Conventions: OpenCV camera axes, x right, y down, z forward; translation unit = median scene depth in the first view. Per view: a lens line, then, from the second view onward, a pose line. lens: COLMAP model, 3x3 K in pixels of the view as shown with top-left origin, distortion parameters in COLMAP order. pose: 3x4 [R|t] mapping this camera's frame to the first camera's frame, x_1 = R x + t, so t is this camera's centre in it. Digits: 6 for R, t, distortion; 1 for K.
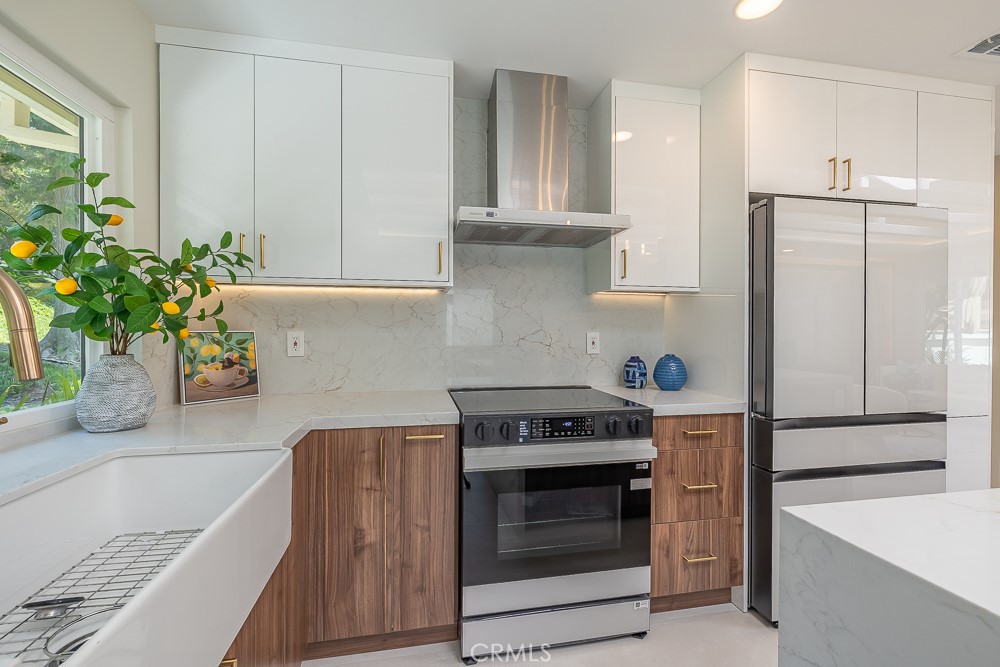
lens RADIAL K [[418.6, 0, 495.4], [0, 418.6, 332.6], [0, 0, 1]] dist [-0.000053, -0.000736]
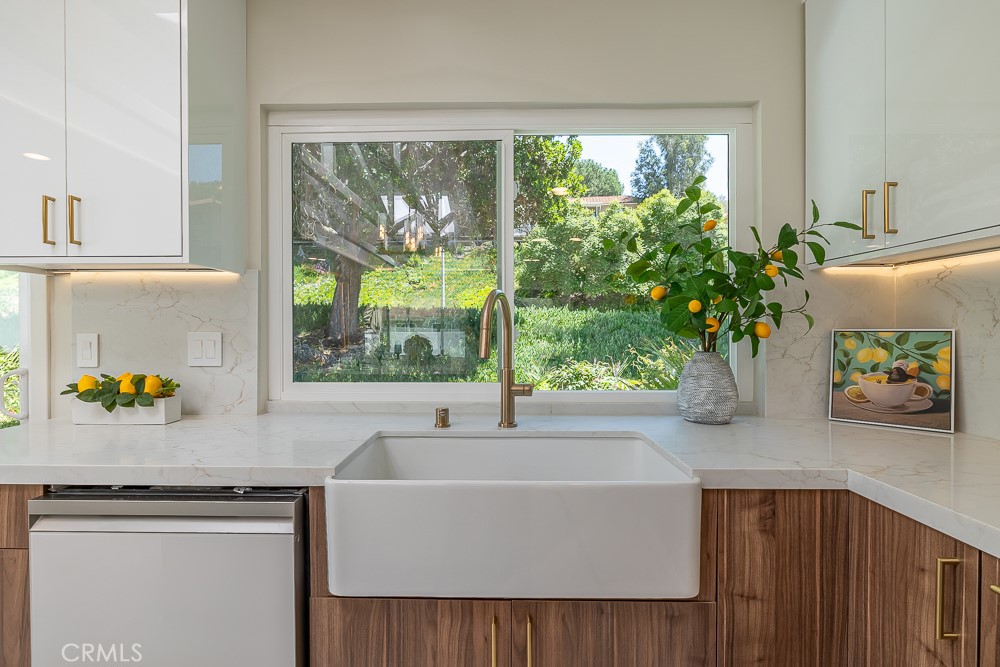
lens RADIAL K [[478.2, 0, 487.8], [0, 478.2, 334.8], [0, 0, 1]] dist [-0.003716, -0.000663]
pose [[-0.202676, 0.011817, -0.979174, 0.286351], [-0.001729, 0.999921, 0.012426, -0.003345], [0.979244, 0.004211, -0.202640, 0.502771]]
